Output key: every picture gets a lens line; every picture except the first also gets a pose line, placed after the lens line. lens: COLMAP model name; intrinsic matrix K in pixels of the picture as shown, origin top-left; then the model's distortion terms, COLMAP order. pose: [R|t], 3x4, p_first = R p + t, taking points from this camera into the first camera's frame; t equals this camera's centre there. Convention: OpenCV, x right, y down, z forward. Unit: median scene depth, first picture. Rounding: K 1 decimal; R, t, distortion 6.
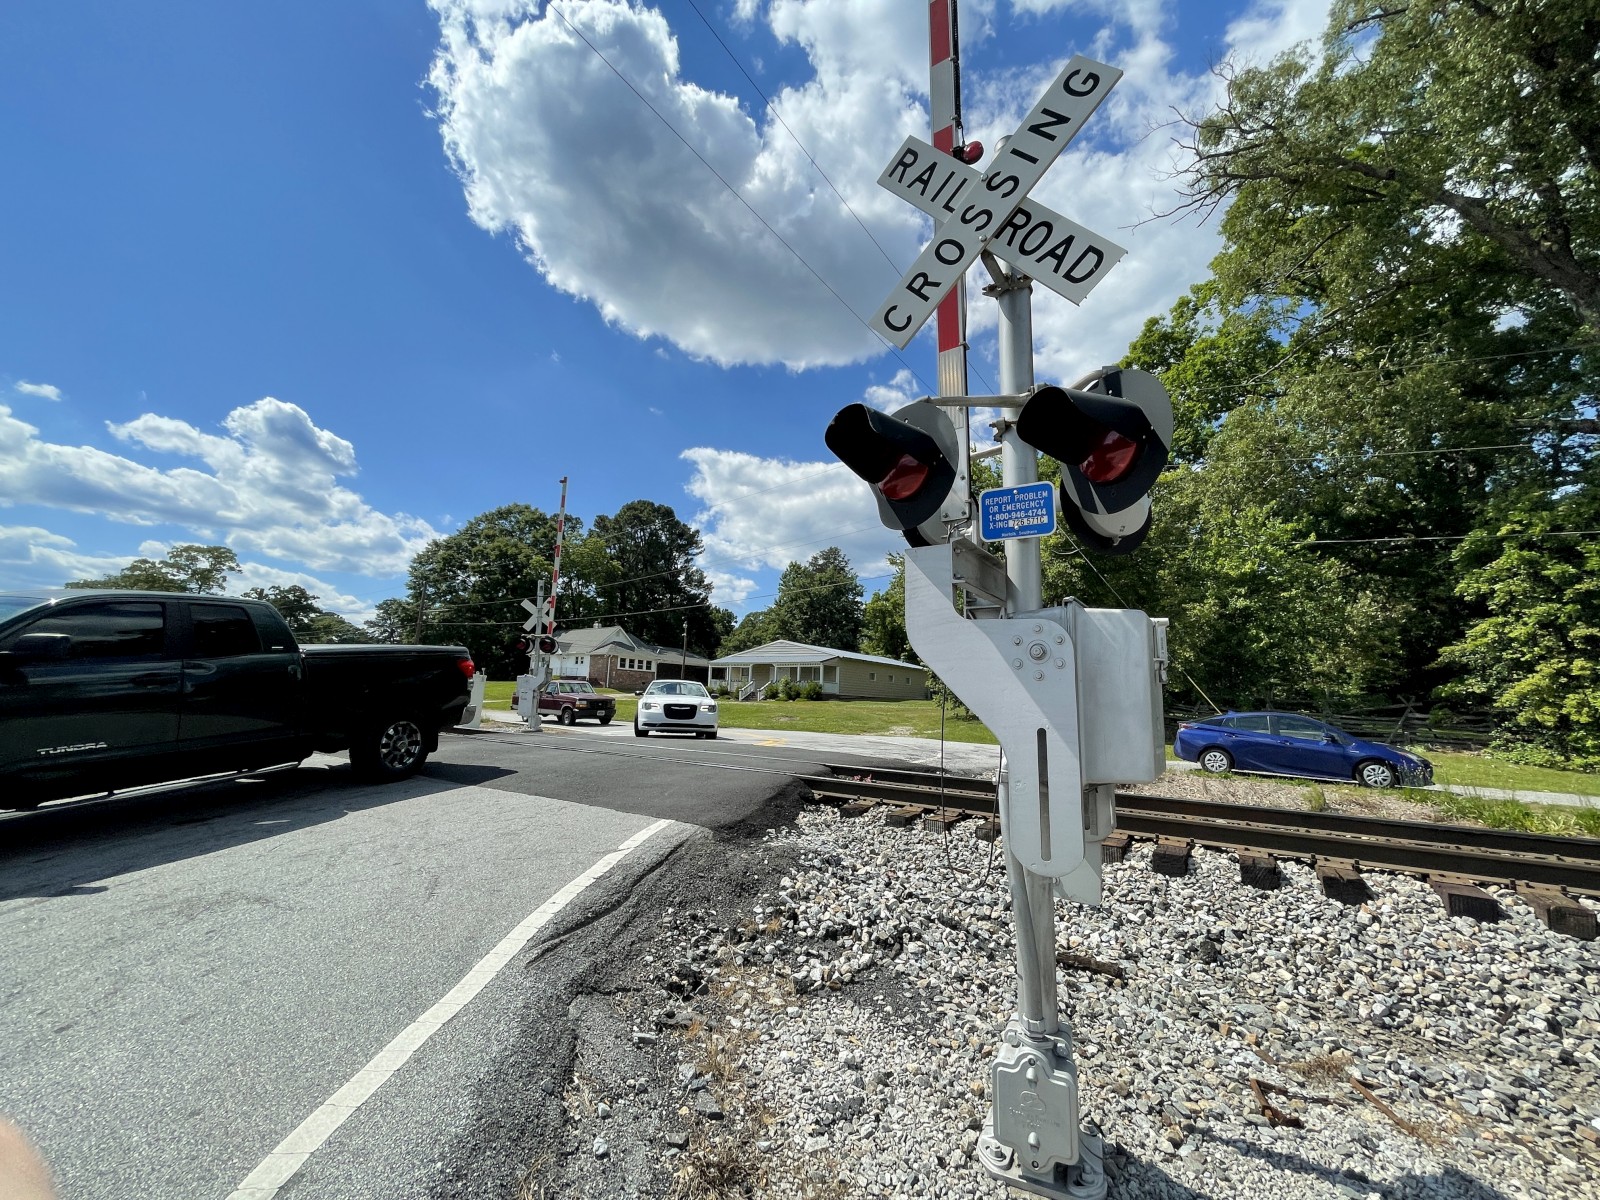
lens RADIAL K [[649.5, 0, 804.0], [0, 649.5, 600.0], [0, 0, 1]] dist [0.001644, -0.000839]
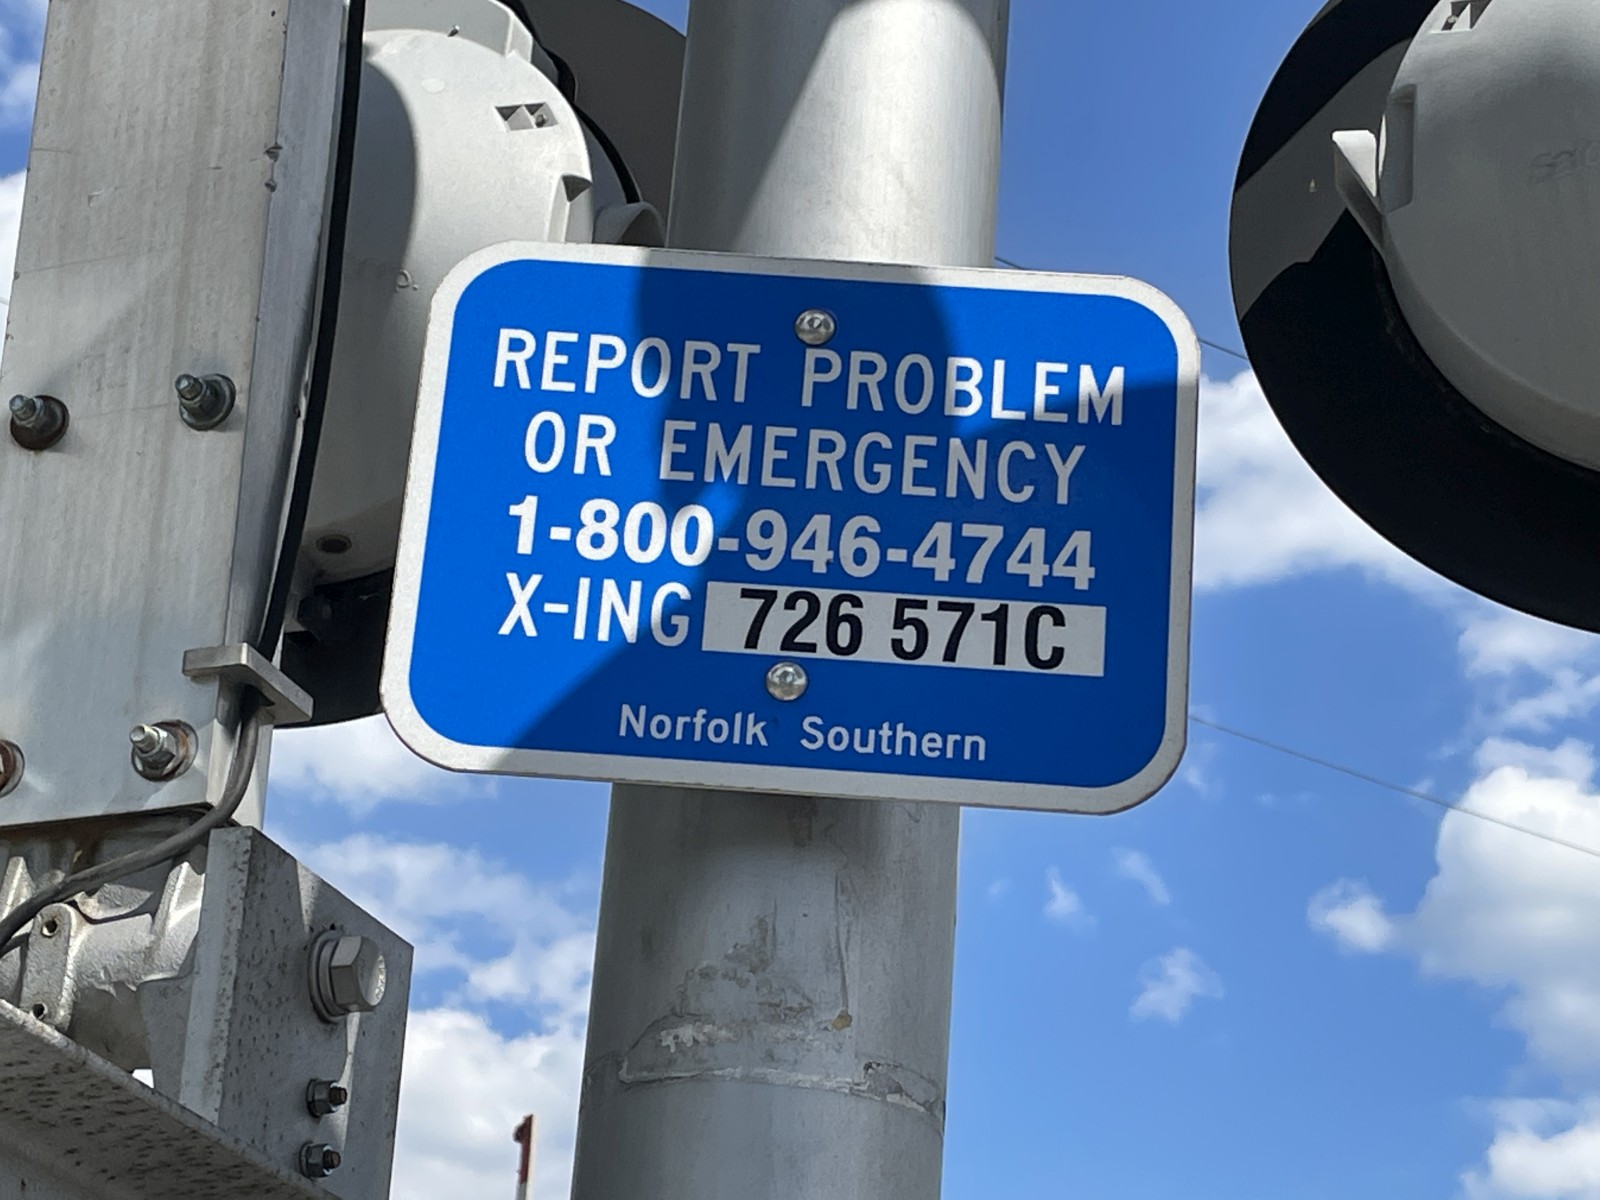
lens RADIAL K [[3628.9, 0, 800.0], [0, 3628.9, 600.0], [0, 0, 1]] dist [0.118583, 0.461022]
pose [[0.869318, 0.243270, 0.430238, 0.022801], [-0.134355, 0.954016, -0.267959, 0.003634], [-0.475641, 0.175137, 0.862028, 0.119792]]
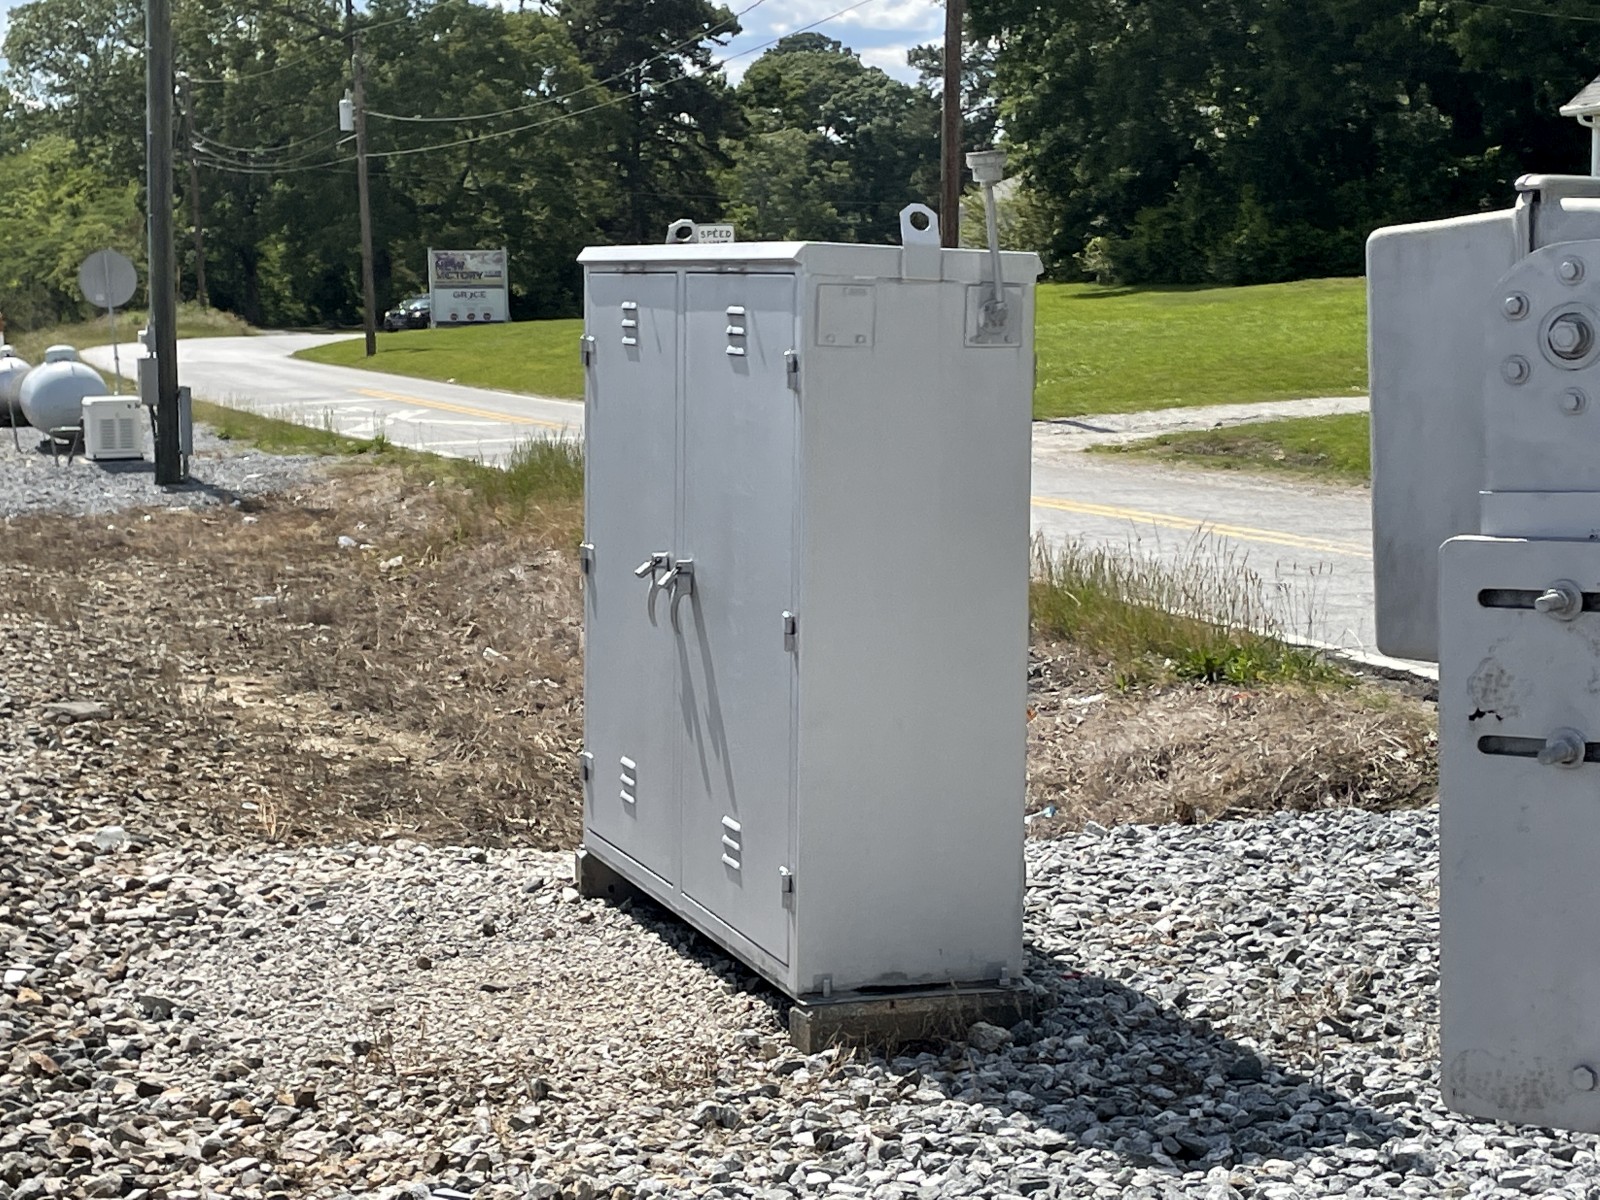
lens RADIAL K [[2963.5, 0, 757.2], [0, 2963.5, 600.7], [0, 0, 1]] dist [0.160231, -0.207738]
pose [[0.783646, 0.014684, -0.621034, -0.458107], [0.134776, 0.971889, 0.193046, 0.130528], [0.606411, -0.234980, 0.759638, 1.099325]]
